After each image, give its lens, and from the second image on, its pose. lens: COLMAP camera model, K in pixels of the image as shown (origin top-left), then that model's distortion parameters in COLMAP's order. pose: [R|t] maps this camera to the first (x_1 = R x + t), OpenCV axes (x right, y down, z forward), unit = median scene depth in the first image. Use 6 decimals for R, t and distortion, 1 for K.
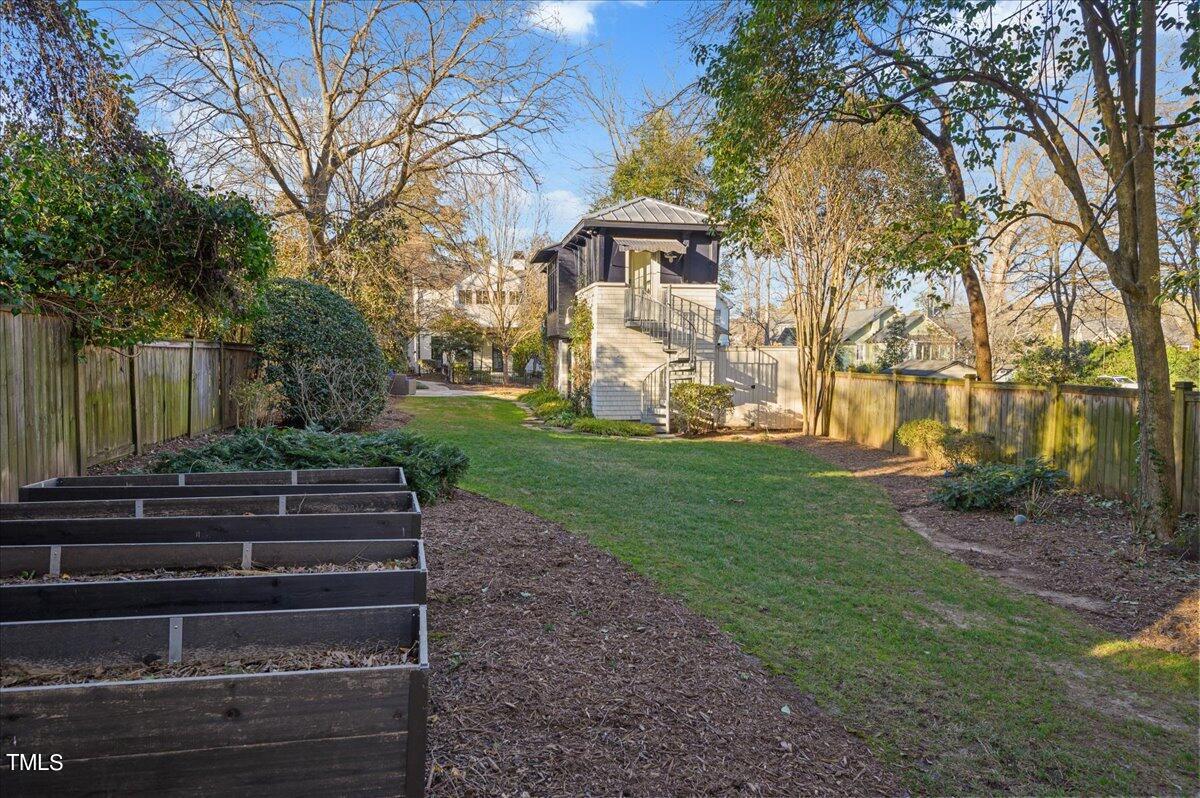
lens RADIAL K [[651.1, 0, 600.0], [0, 651.1, 399.0], [0, 0, 1]] dist [-0.002627, -0.000356]
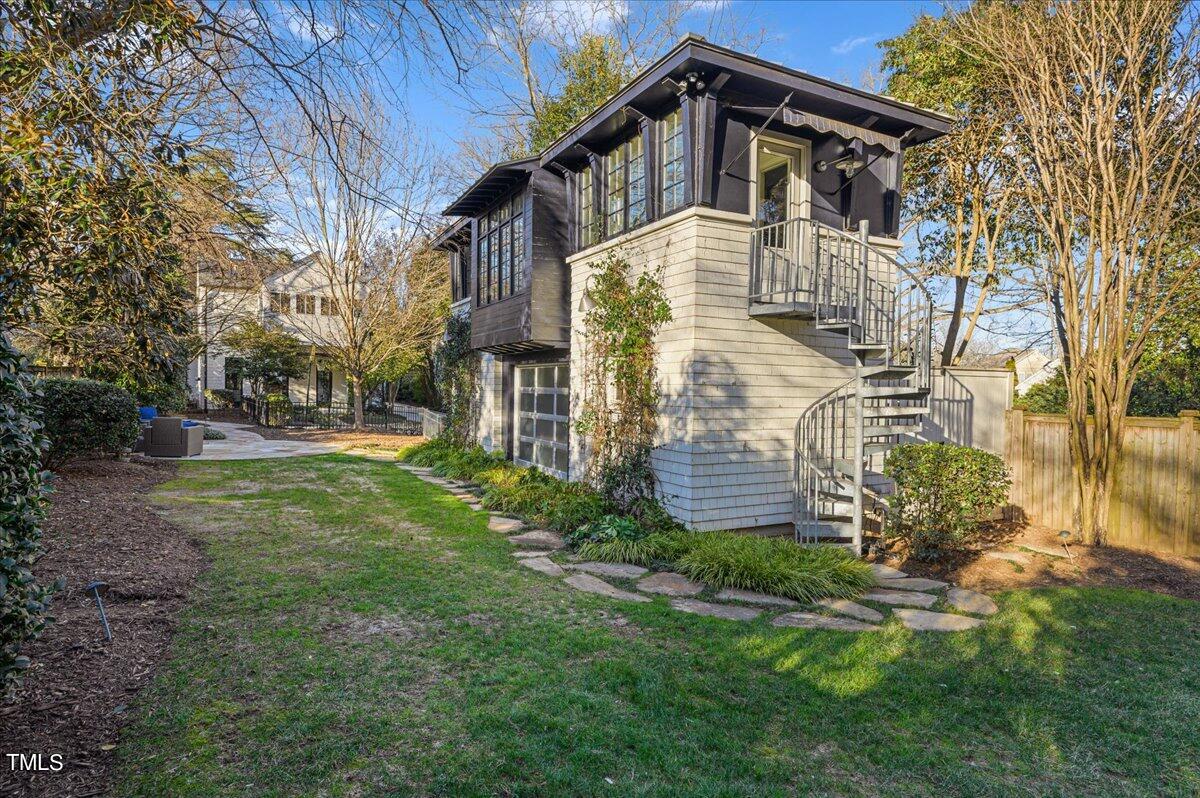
lens RADIAL K [[651.1, 0, 600.0], [0, 651.1, 399.0], [0, 0, 1]] dist [-0.002627, -0.000356]
pose [[0.961294, 0.004157, 0.275492, -0.168097], [0.009691, 0.998757, -0.048885, -0.032251], [-0.275353, 0.049662, 0.960060, 0.571938]]
